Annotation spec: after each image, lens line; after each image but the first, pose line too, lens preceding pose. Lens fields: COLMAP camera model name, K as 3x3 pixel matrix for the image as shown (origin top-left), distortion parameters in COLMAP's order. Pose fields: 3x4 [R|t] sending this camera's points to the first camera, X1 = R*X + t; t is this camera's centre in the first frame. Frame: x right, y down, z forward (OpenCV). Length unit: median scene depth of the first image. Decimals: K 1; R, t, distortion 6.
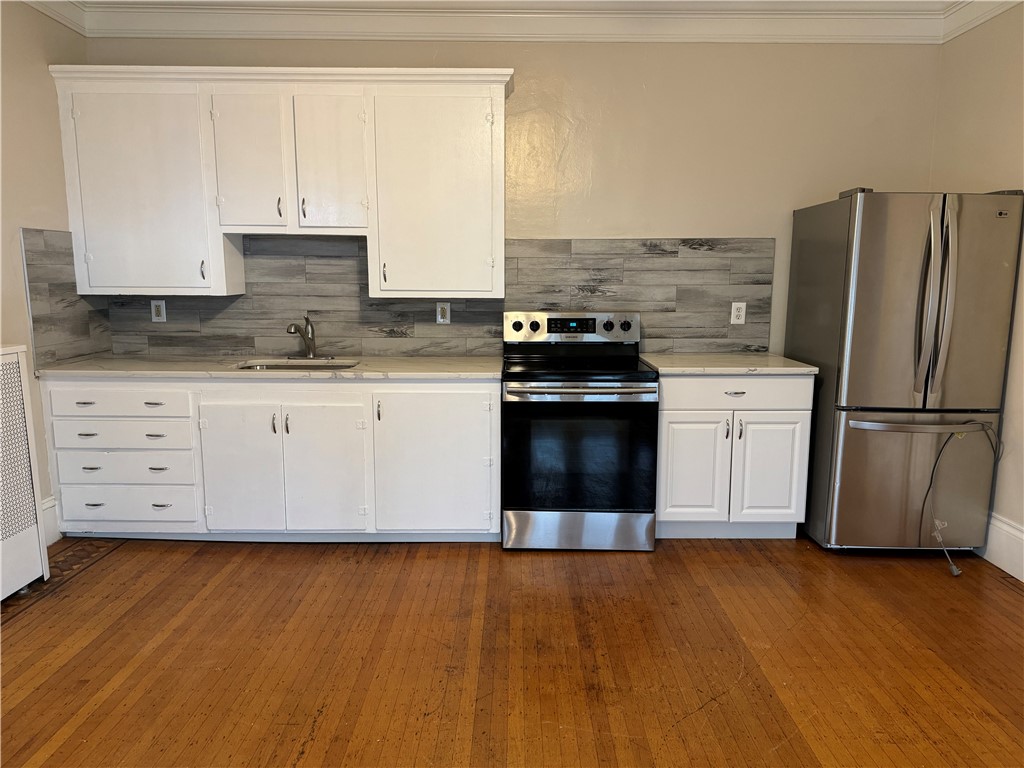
lens RADIAL K [[724.2, 0, 513.6], [0, 724.2, 386.9], [0, 0, 1]] dist [0.005909, -0.013806]
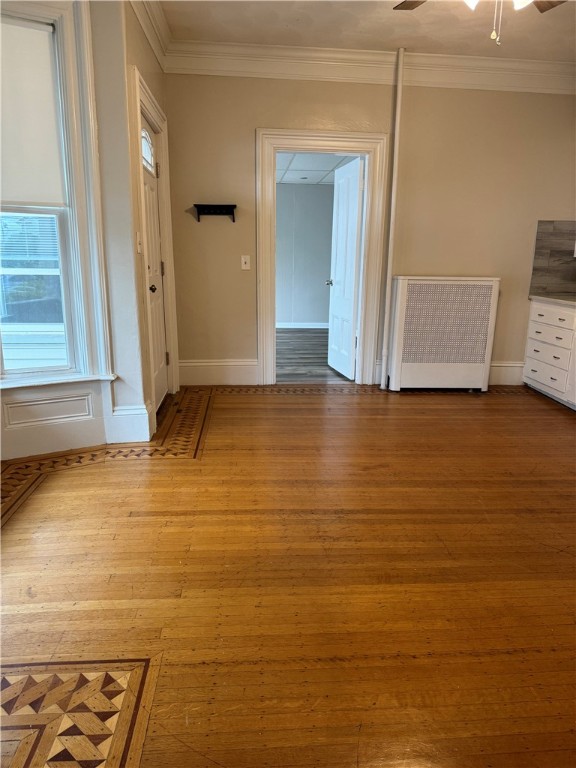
lens RADIAL K [[543.1, 0, 289.9], [0, 543.1, 384.1], [0, 0, 1]] dist [0.005909, -0.013806]
pose [[0.088403, 0.230918, -0.968949, 0.767819], [-0.162682, 0.963043, 0.214668, -0.002204], [0.982710, 0.138653, 0.122702, 0.225760]]
